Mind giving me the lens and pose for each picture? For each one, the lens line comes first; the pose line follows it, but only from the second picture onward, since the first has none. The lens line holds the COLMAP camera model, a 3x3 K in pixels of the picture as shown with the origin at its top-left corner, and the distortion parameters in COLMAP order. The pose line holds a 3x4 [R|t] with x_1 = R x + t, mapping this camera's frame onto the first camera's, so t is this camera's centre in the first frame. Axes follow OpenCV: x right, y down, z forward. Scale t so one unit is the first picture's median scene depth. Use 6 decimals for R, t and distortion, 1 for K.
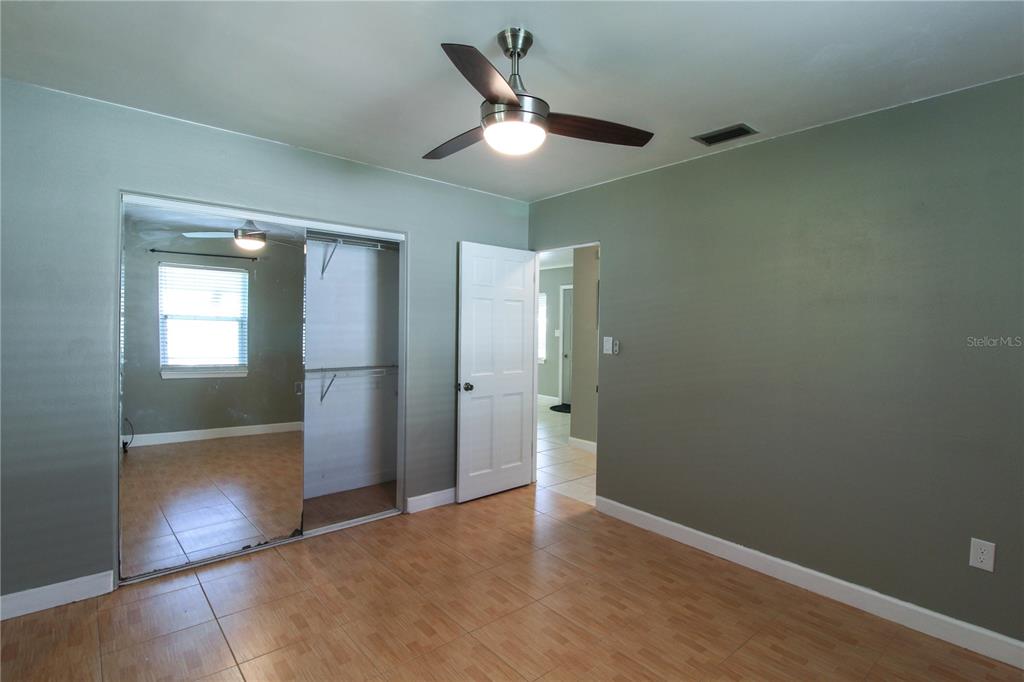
lens RADIAL K [[502.6, 0, 523.0], [0, 502.6, 330.1], [0, 0, 1]] dist [0.004217, 0.001230]
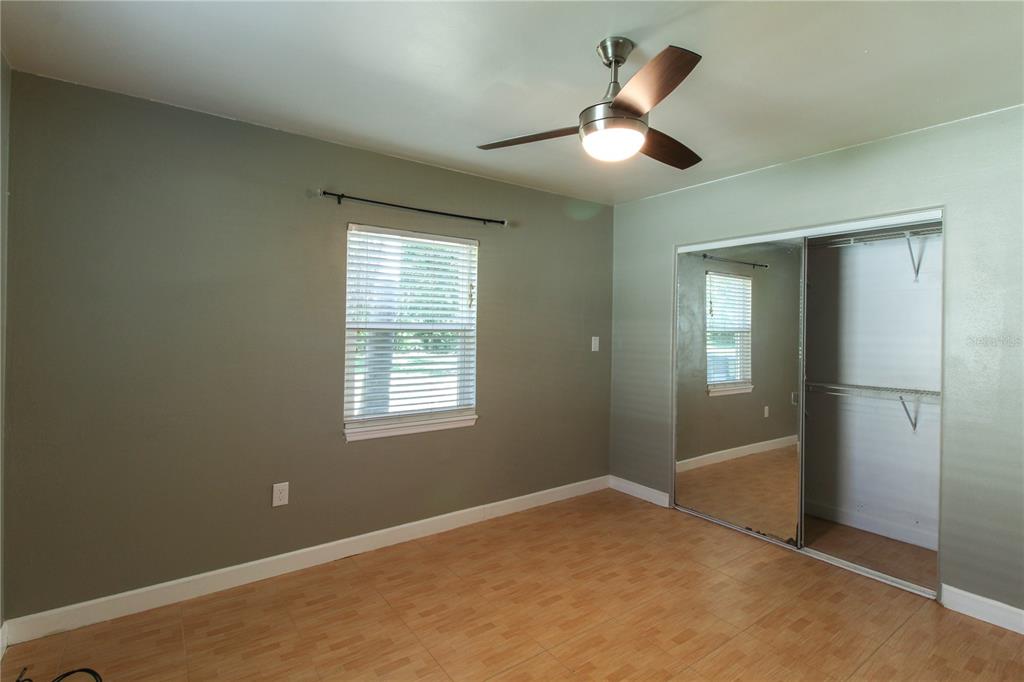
lens RADIAL K [[502.6, 0, 523.0], [0, 502.6, 330.1], [0, 0, 1]] dist [0.004217, 0.001230]
pose [[-0.076651, -0.016669, -0.996919, 0.601569], [-0.029881, 0.999450, -0.014414, 0.011604], [0.996610, 0.028684, -0.077106, 0.534528]]
